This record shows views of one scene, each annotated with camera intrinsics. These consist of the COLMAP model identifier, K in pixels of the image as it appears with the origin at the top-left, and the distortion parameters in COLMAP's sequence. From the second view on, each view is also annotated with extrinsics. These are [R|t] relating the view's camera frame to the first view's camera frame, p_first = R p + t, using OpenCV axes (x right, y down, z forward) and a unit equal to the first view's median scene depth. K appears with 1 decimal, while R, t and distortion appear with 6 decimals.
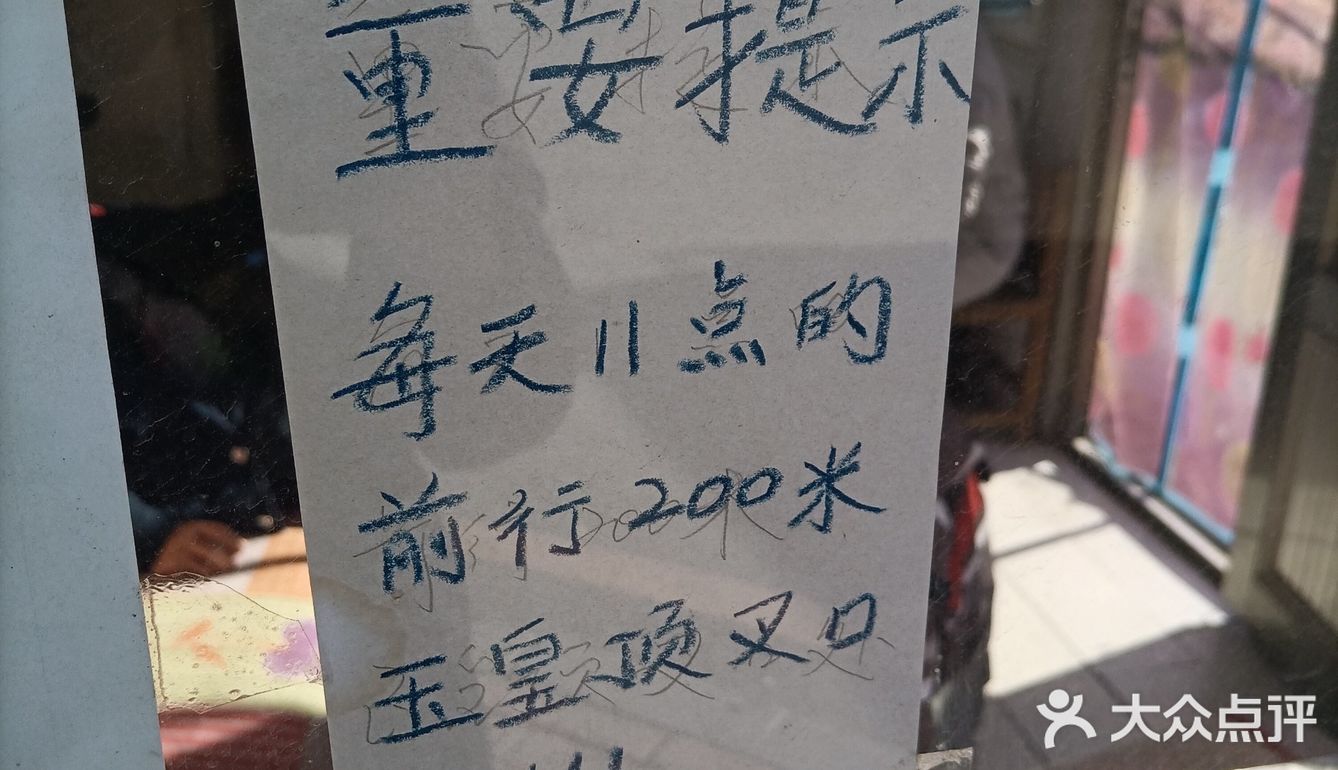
lens RADIAL K [[1375.7, 0, 669.0], [0, 1375.7, 385.0], [0, 0, 1]] dist [0.049637, -0.005195]
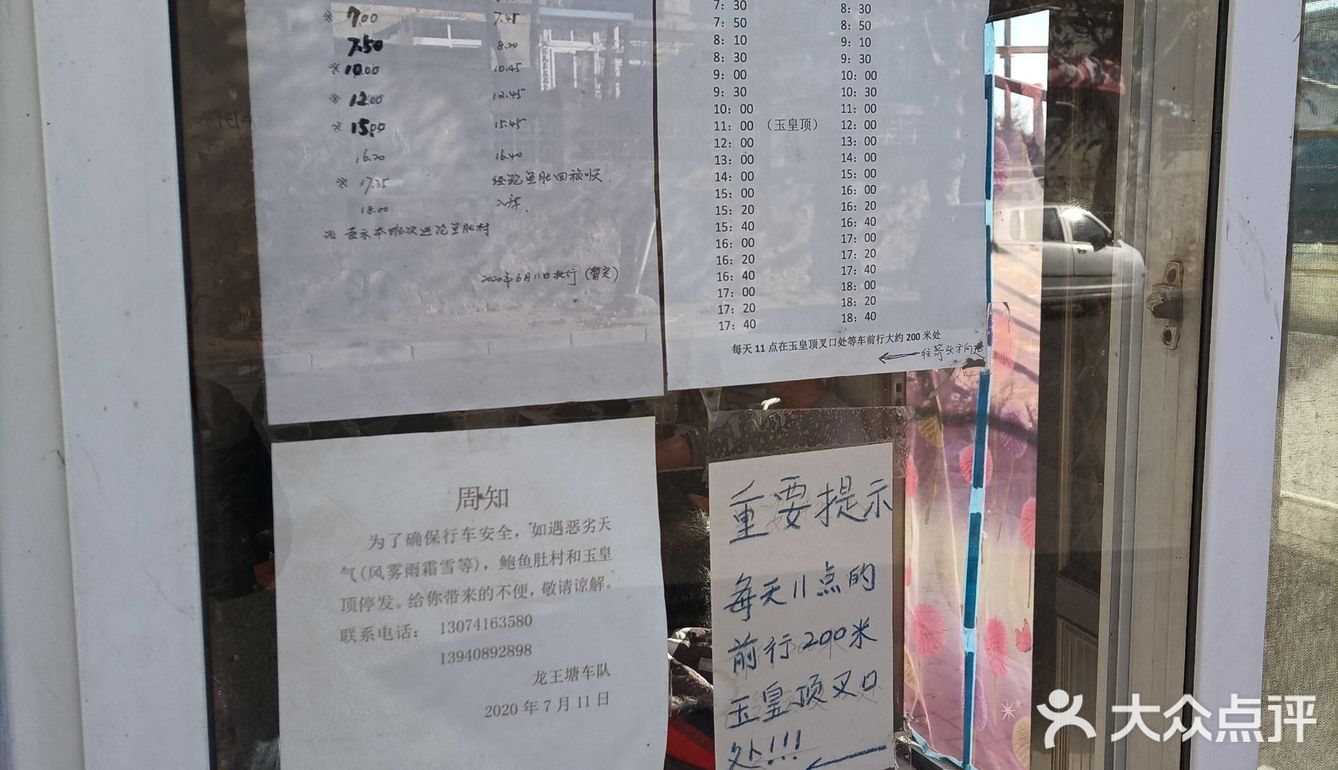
lens RADIAL K [[1375.7, 0, 669.0], [0, 1375.7, 385.0], [0, 0, 1]] dist [0.049637, -0.005195]
pose [[0.986220, -0.048588, 0.158144, -0.826980], [0.086718, 0.965881, -0.244037, 0.272445], [-0.140891, 0.254388, 0.956784, -2.203187]]
